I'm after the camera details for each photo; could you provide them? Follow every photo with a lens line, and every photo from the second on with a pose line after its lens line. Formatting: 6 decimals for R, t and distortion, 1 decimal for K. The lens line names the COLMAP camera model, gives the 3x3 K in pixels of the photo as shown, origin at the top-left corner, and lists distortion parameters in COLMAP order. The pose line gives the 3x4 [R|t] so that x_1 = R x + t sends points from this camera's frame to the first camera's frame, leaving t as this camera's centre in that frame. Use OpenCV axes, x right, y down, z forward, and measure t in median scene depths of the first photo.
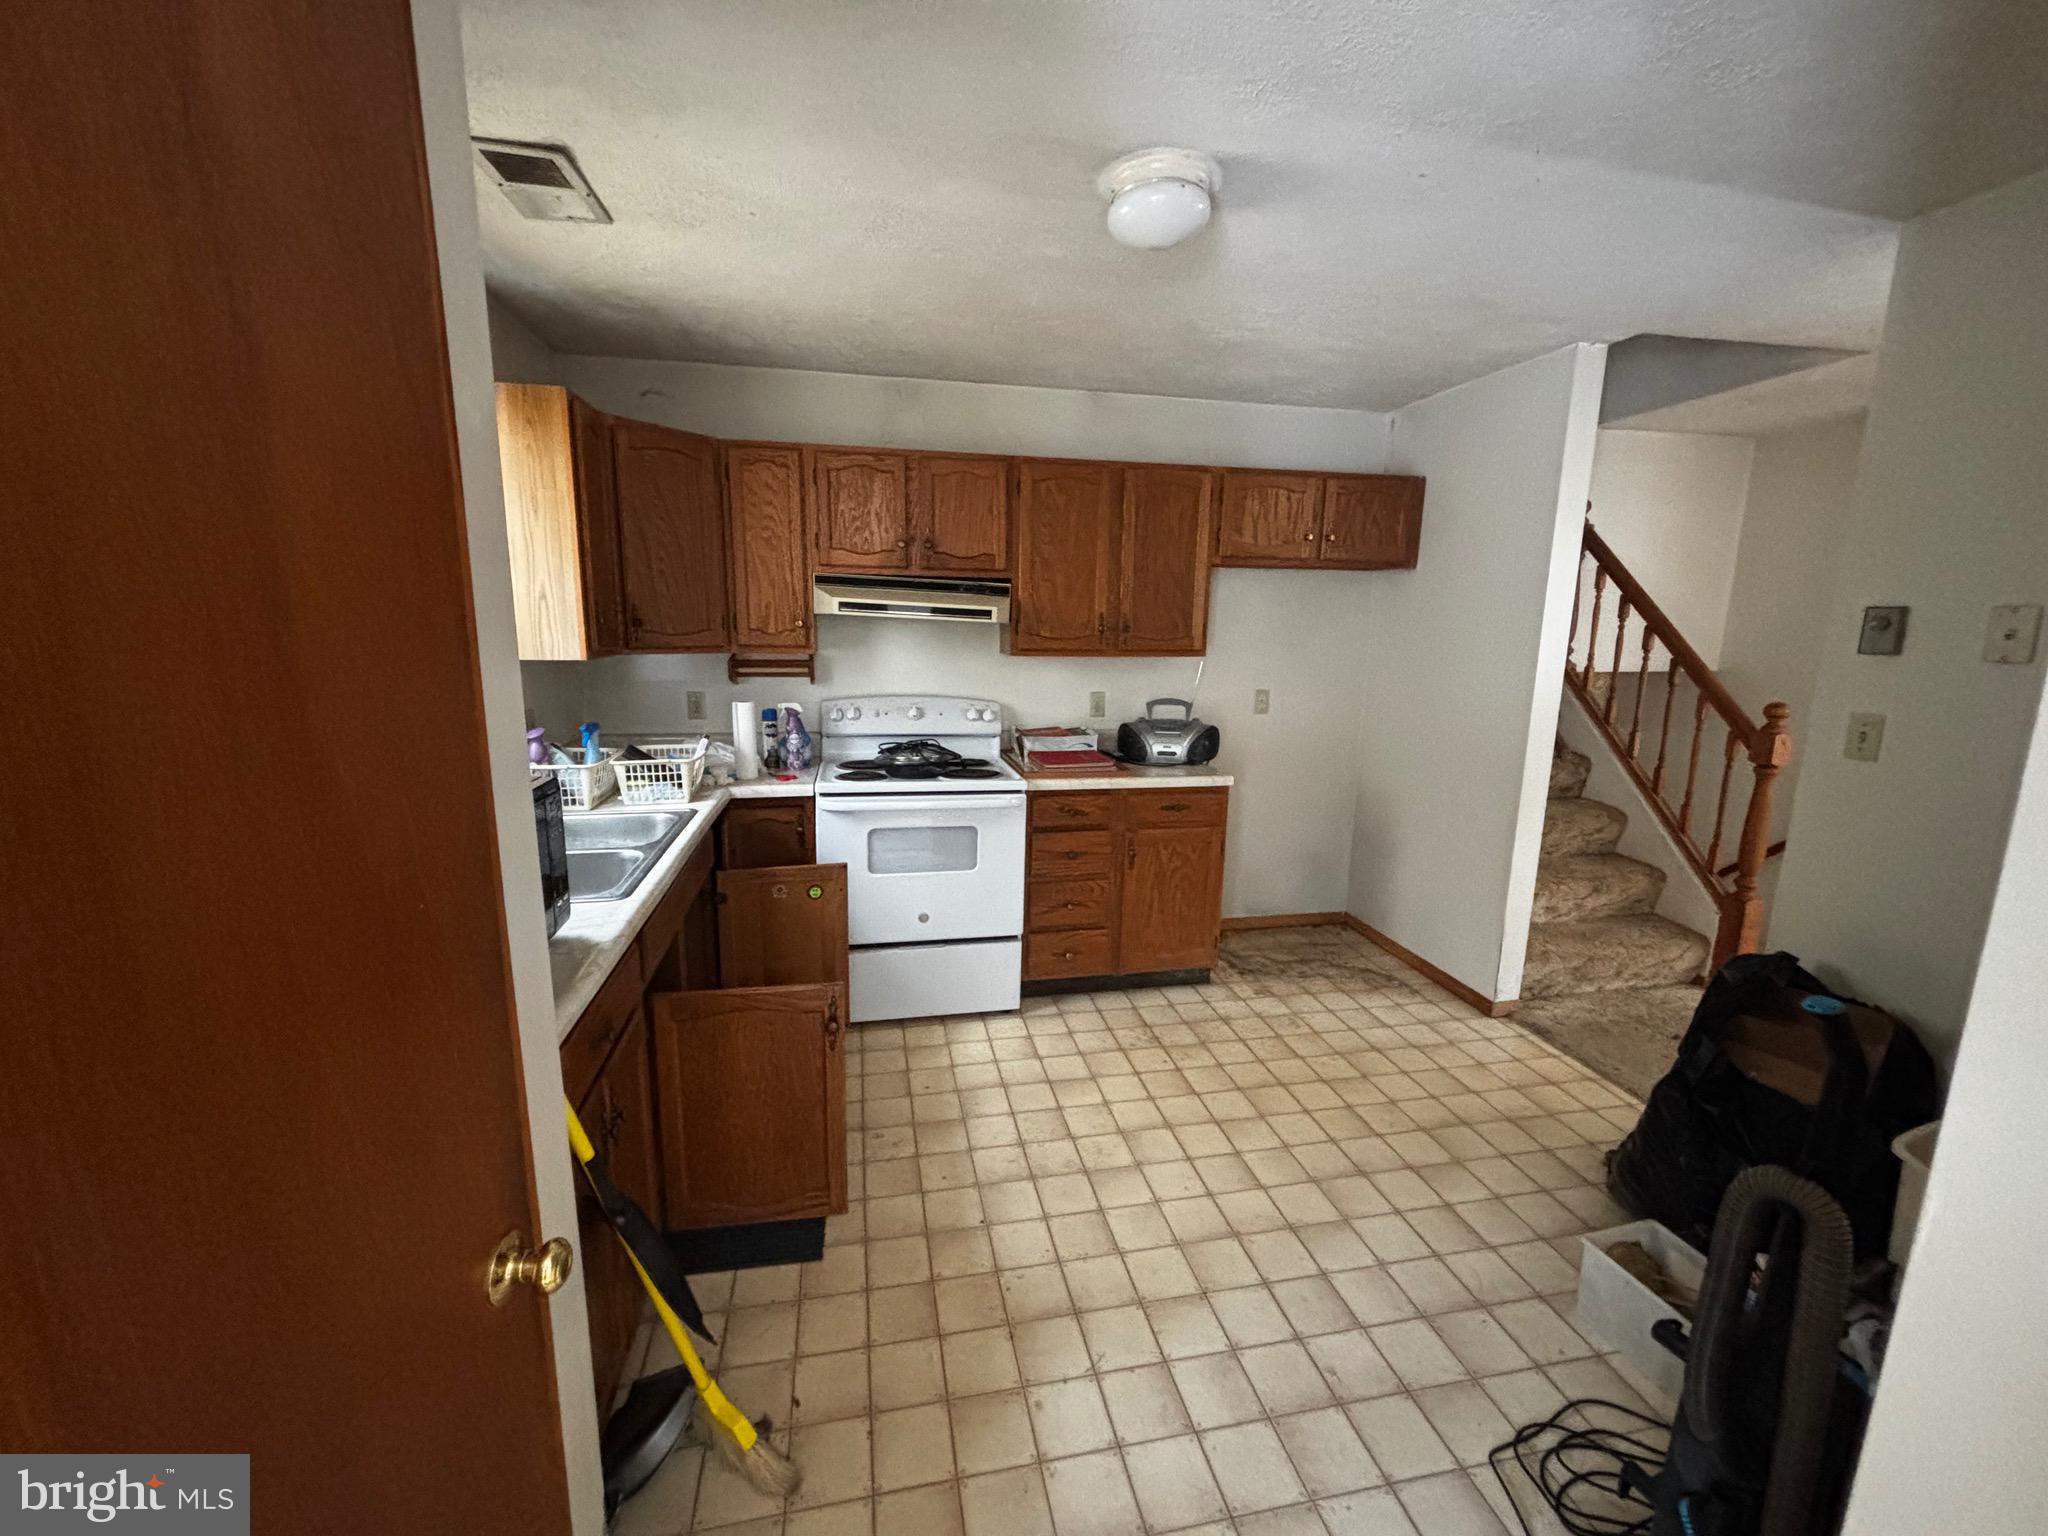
lens RADIAL K [[822.3, 0, 1020.7], [0, 822.3, 765.9], [0, 0, 1]] dist [0.001465, -0.000088]
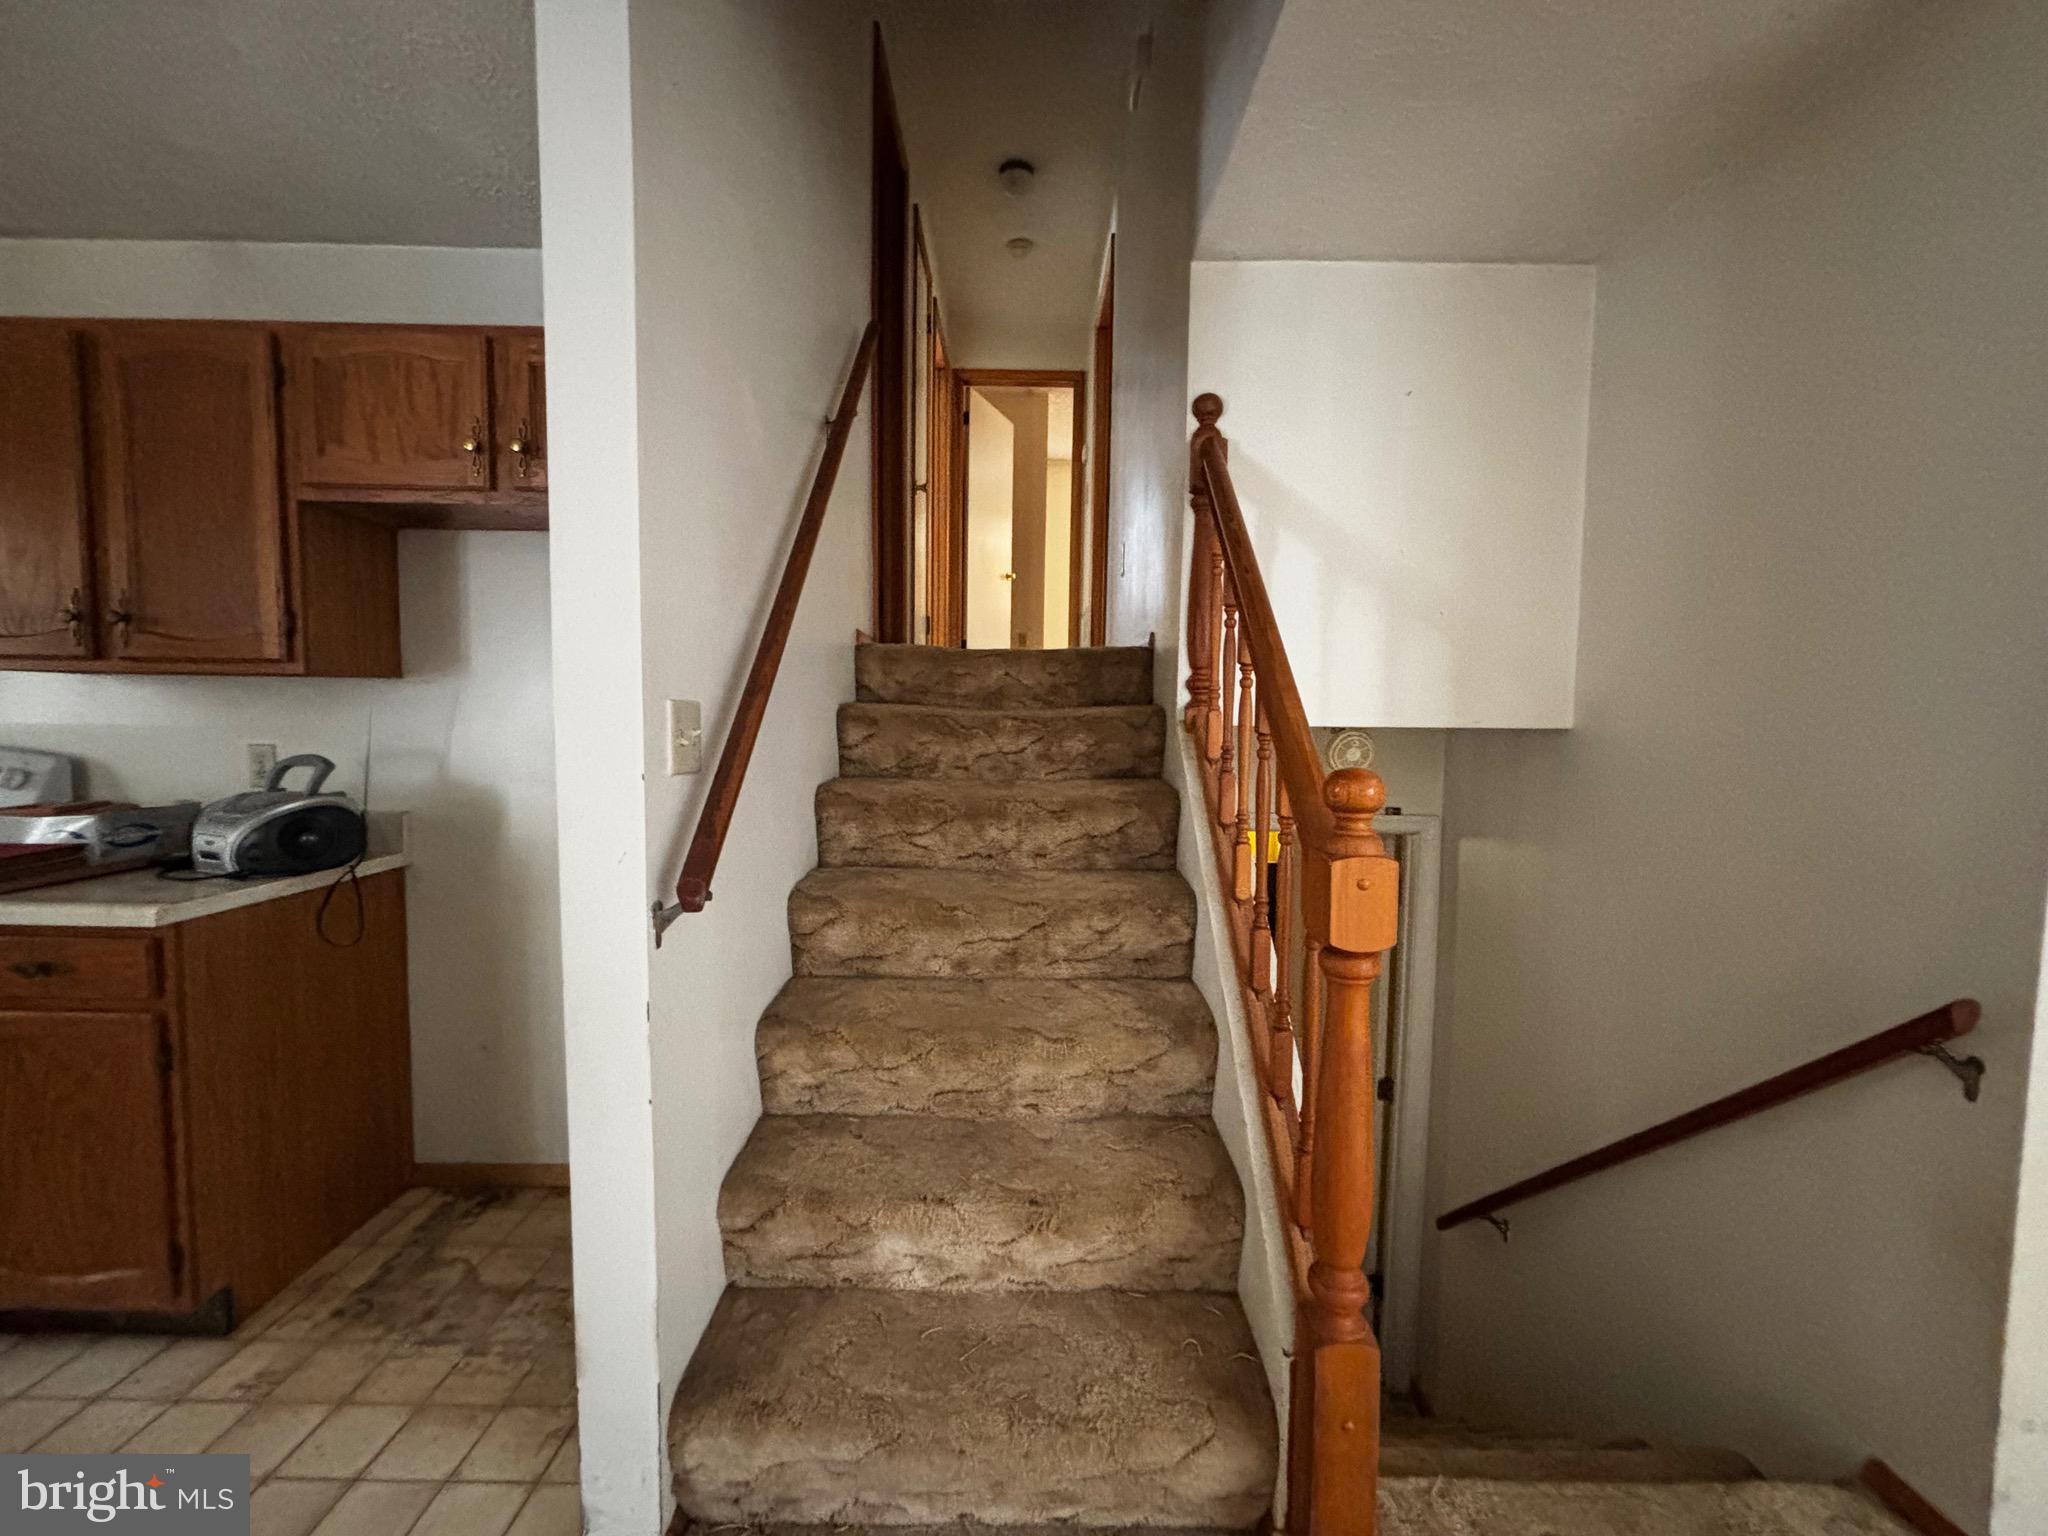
lens RADIAL K [[822.3, 0, 1014.0], [0, 822.3, 769.7], [0, 0, 1]] dist [0.001465, -0.000088]
pose [[0.978384, 0.010898, -0.206510, 0.789370], [-0.033669, 0.993681, -0.107075, -0.031968], [0.204038, 0.111714, 0.972568, 0.588425]]
